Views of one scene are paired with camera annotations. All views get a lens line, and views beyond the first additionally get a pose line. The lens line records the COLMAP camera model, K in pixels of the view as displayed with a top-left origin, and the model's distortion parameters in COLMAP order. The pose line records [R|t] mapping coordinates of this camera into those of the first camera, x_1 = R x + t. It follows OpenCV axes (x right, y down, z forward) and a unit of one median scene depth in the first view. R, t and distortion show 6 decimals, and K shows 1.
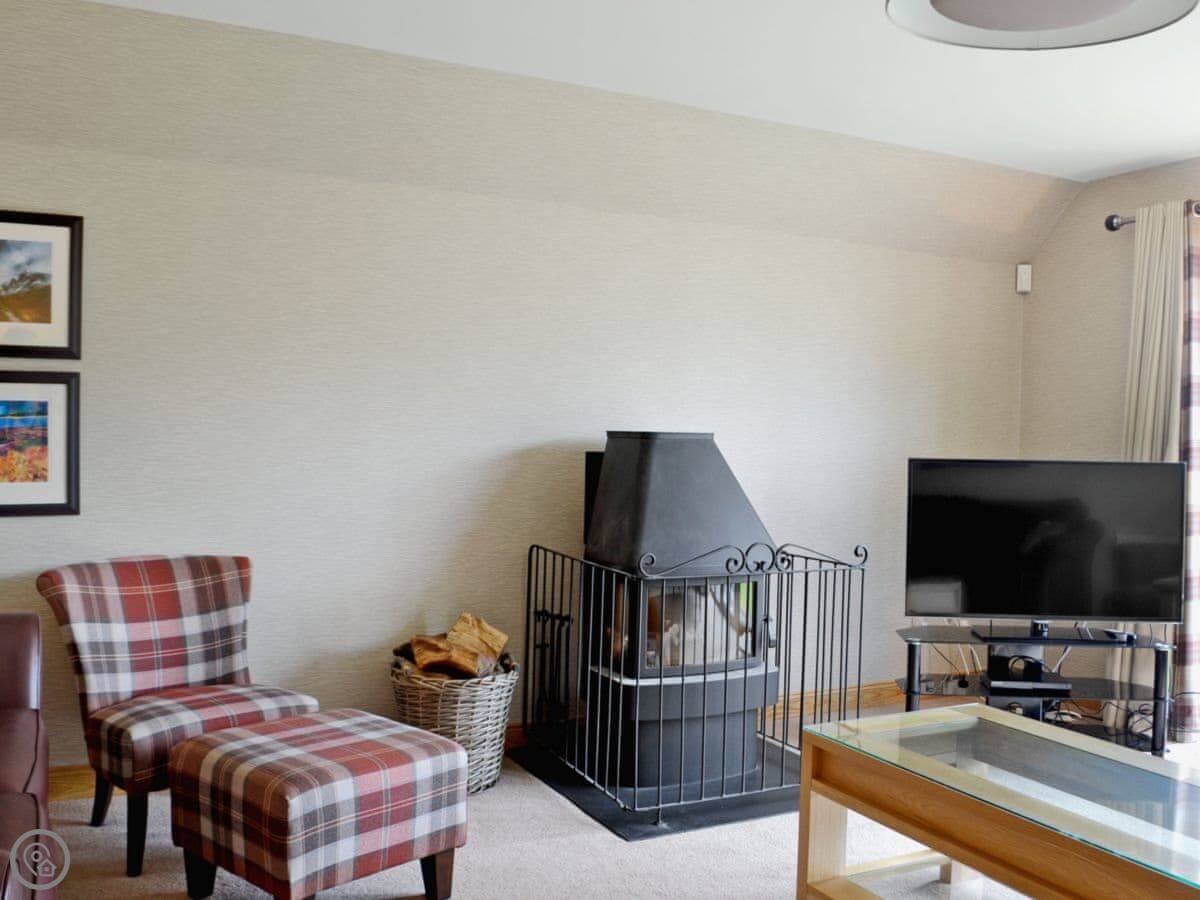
lens RADIAL K [[1104.6, 0, 600.0], [0, 1104.6, 450.0], [0, 0, 1]] dist [-0.099965, -0.014219]
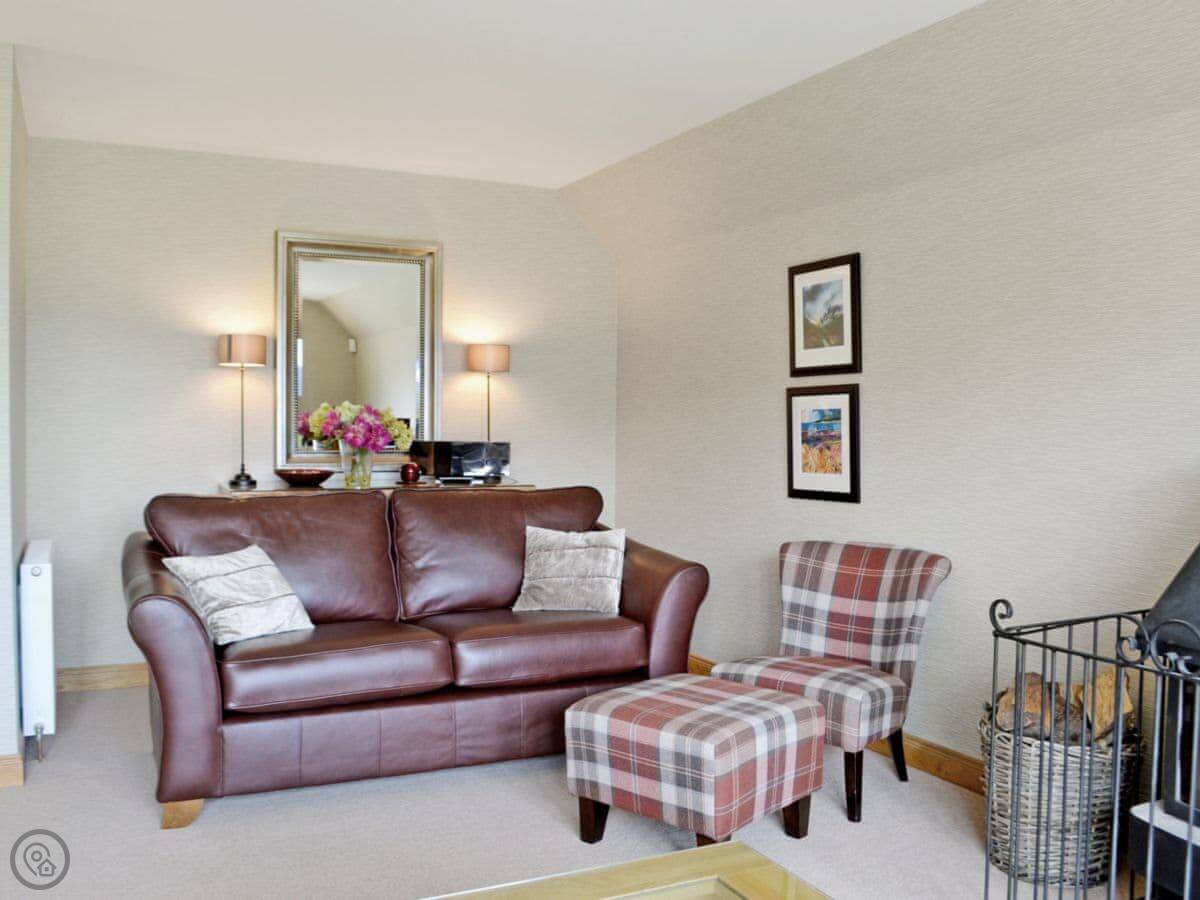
lens RADIAL K [[1032.3, 0, 600.0], [0, 1032.3, 450.0], [0, 0, 1]] dist [-0.059372, -0.001190]
pose [[0.008648, 0.005314, -0.999948, 0.660986], [-0.023407, 0.999713, 0.005111, 0.002186], [0.999689, 0.023362, 0.008770, 0.716834]]
